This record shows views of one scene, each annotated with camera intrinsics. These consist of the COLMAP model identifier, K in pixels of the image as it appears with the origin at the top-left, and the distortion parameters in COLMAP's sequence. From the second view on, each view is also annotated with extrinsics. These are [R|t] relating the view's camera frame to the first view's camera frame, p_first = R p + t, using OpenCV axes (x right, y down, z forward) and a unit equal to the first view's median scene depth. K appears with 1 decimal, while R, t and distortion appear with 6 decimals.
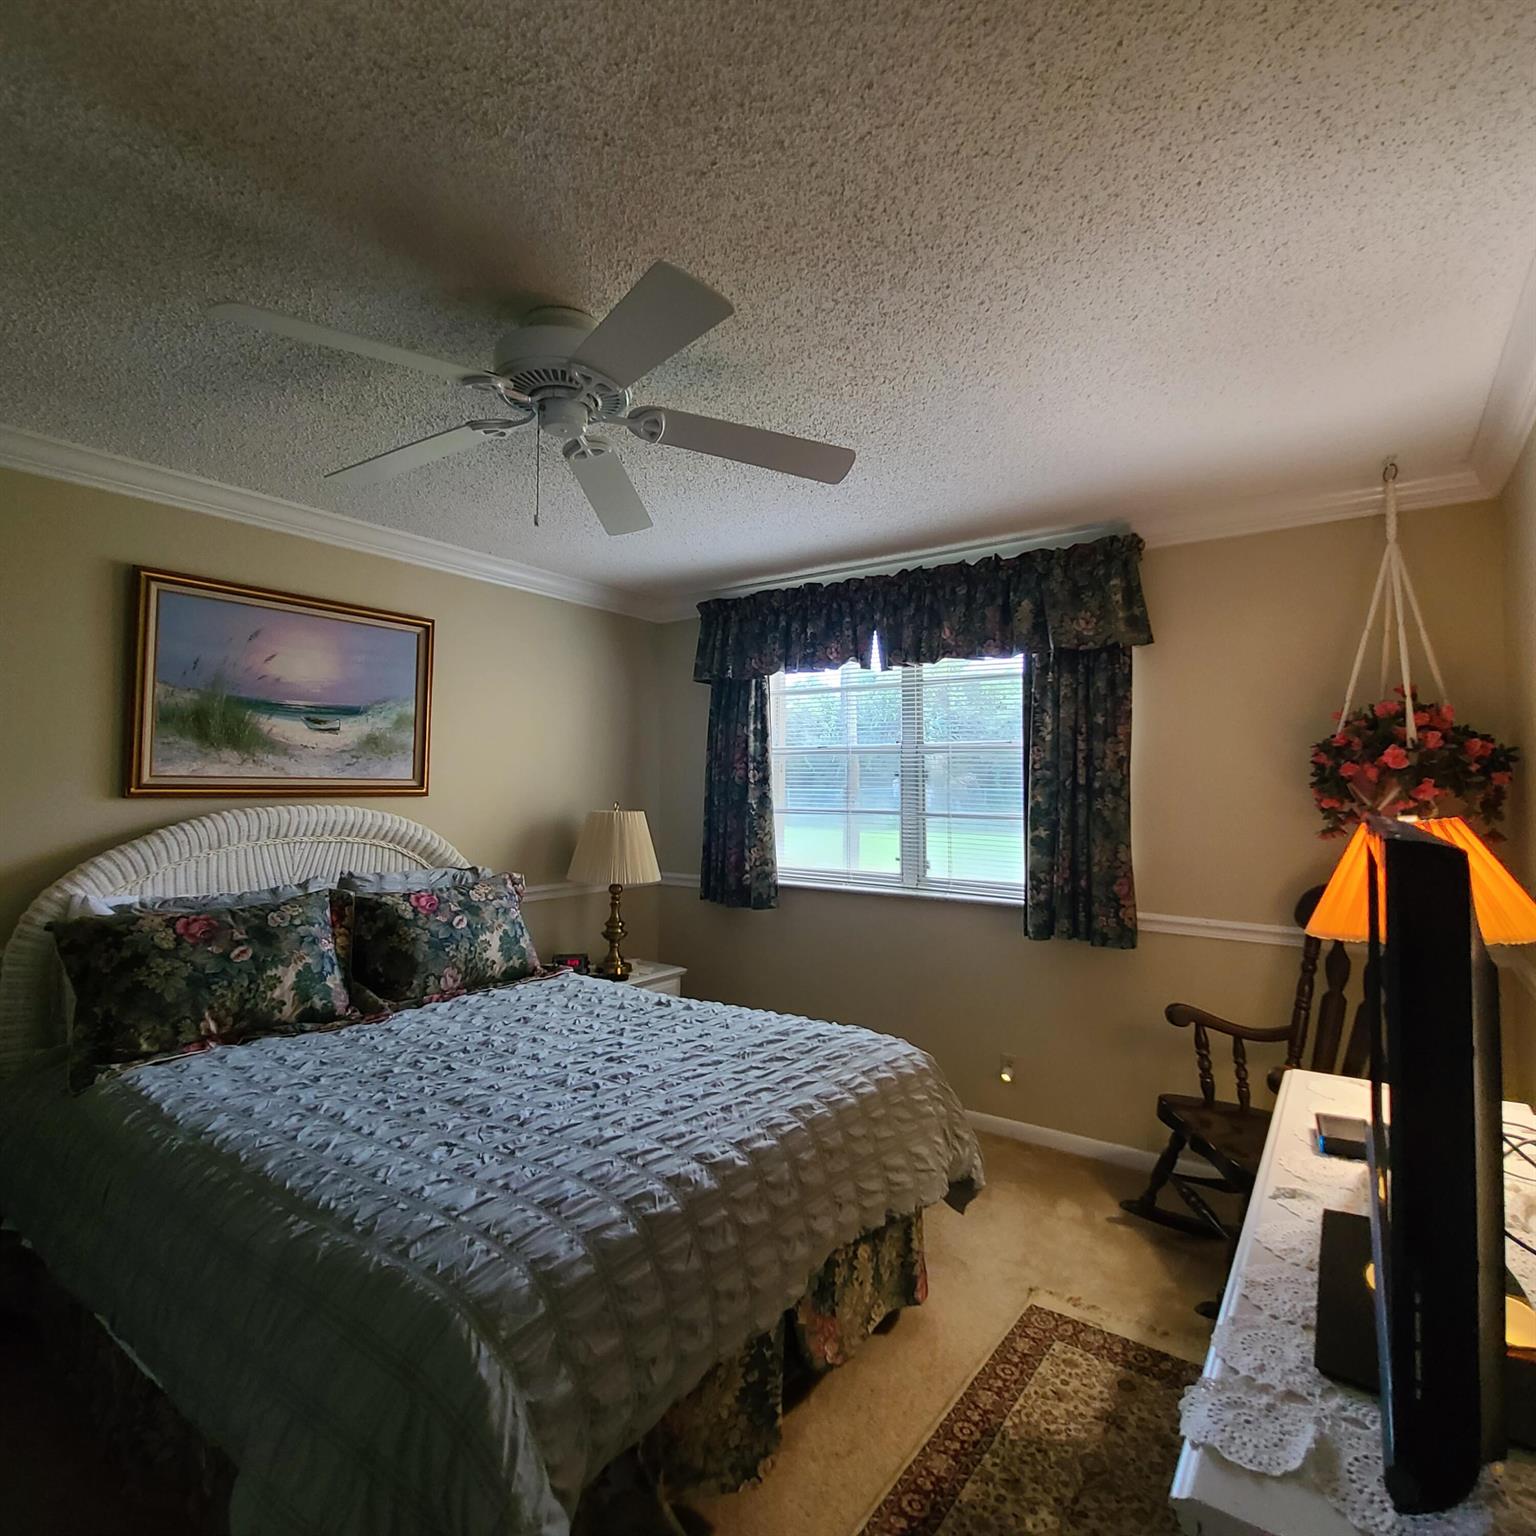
lens RADIAL K [[831.5, 0, 773.9], [0, 831.5, 761.7], [0, 0, 1]] dist [-0.003061, 0.000023]
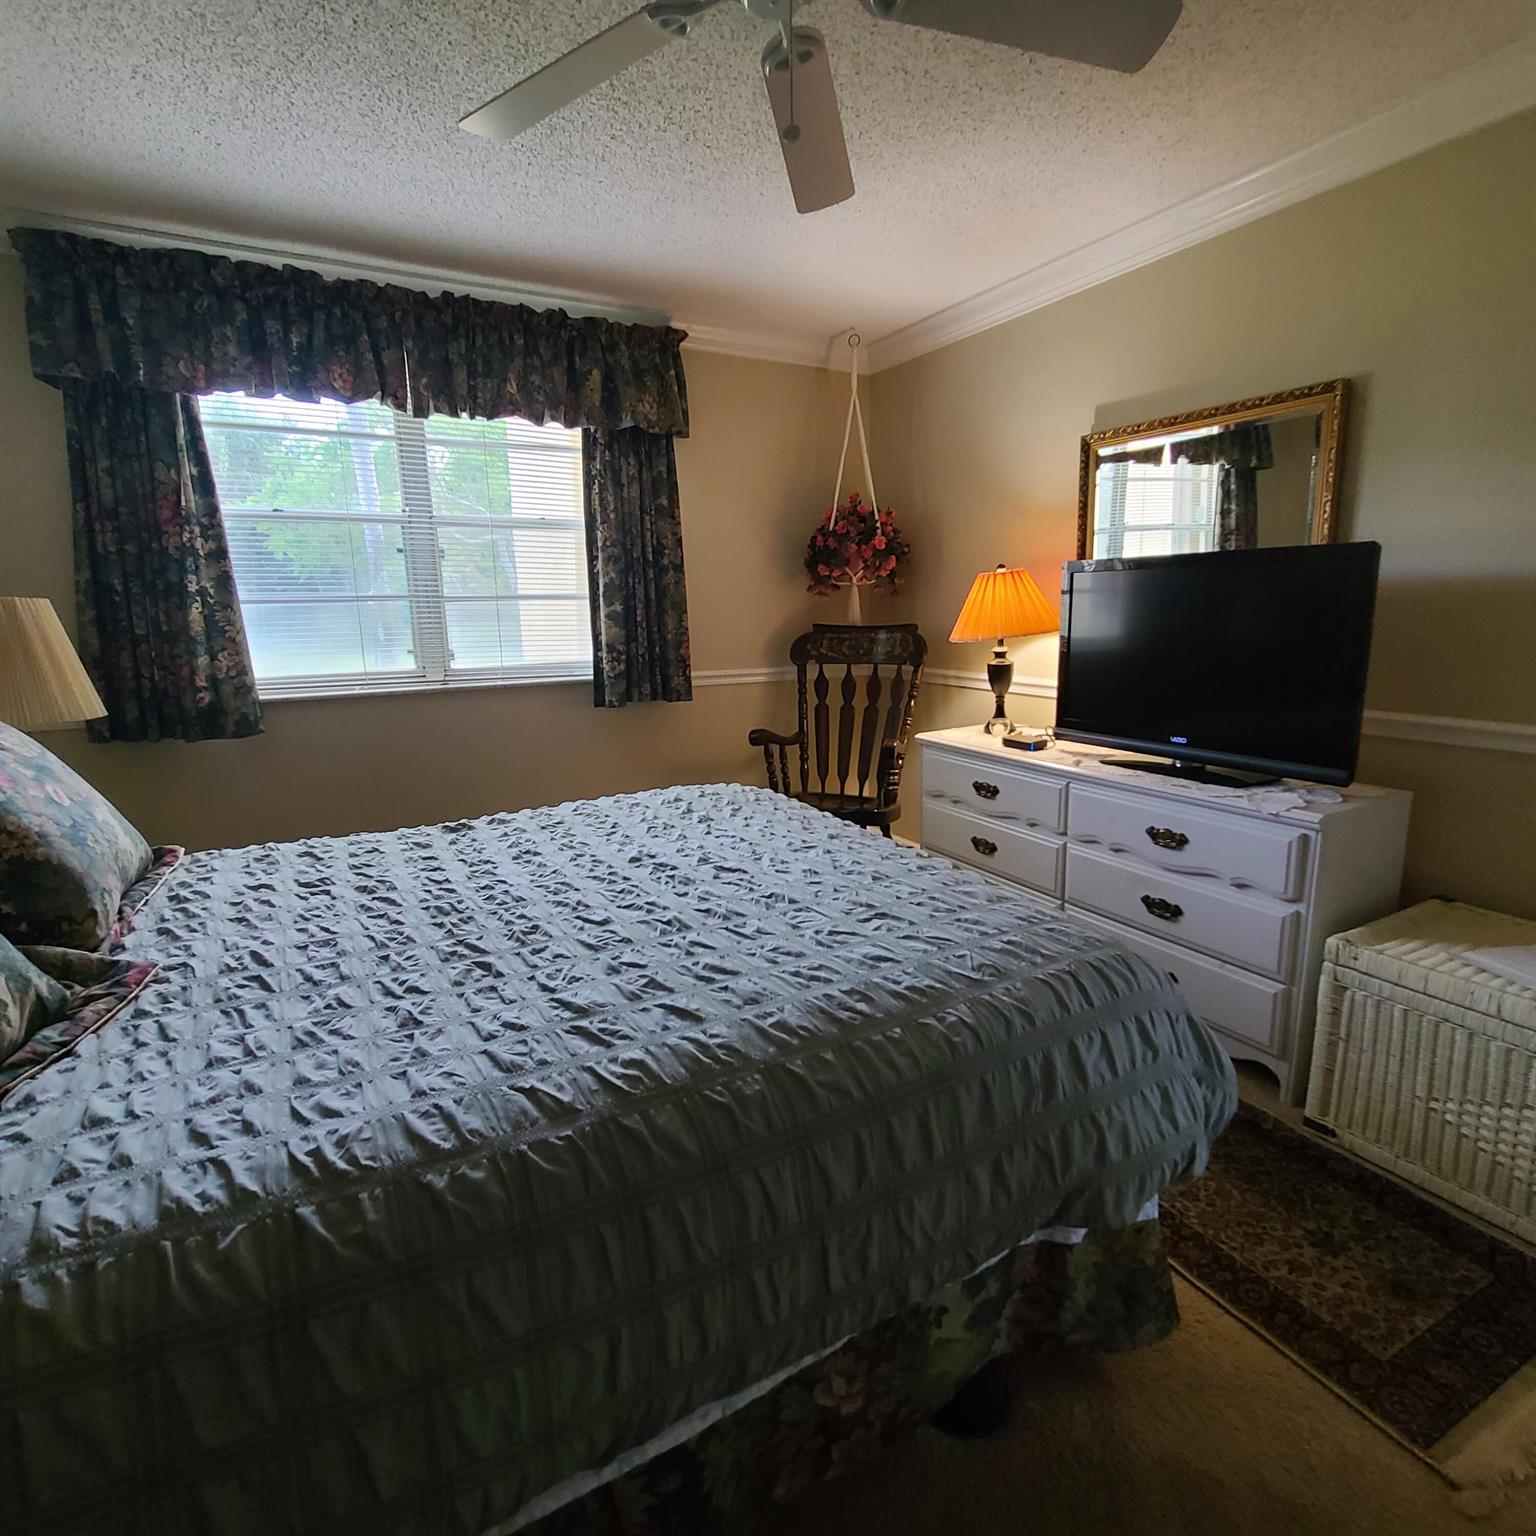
lens RADIAL K [[831.5, 0, 772.5], [0, 831.5, 766.6], [0, 0, 1]] dist [-0.003061, 0.000023]
pose [[0.431237, -0.188489, 0.882330, -0.551475], [-0.009425, 0.976940, 0.213307, 0.053089], [-0.902189, -0.100302, 0.419516, 0.334584]]
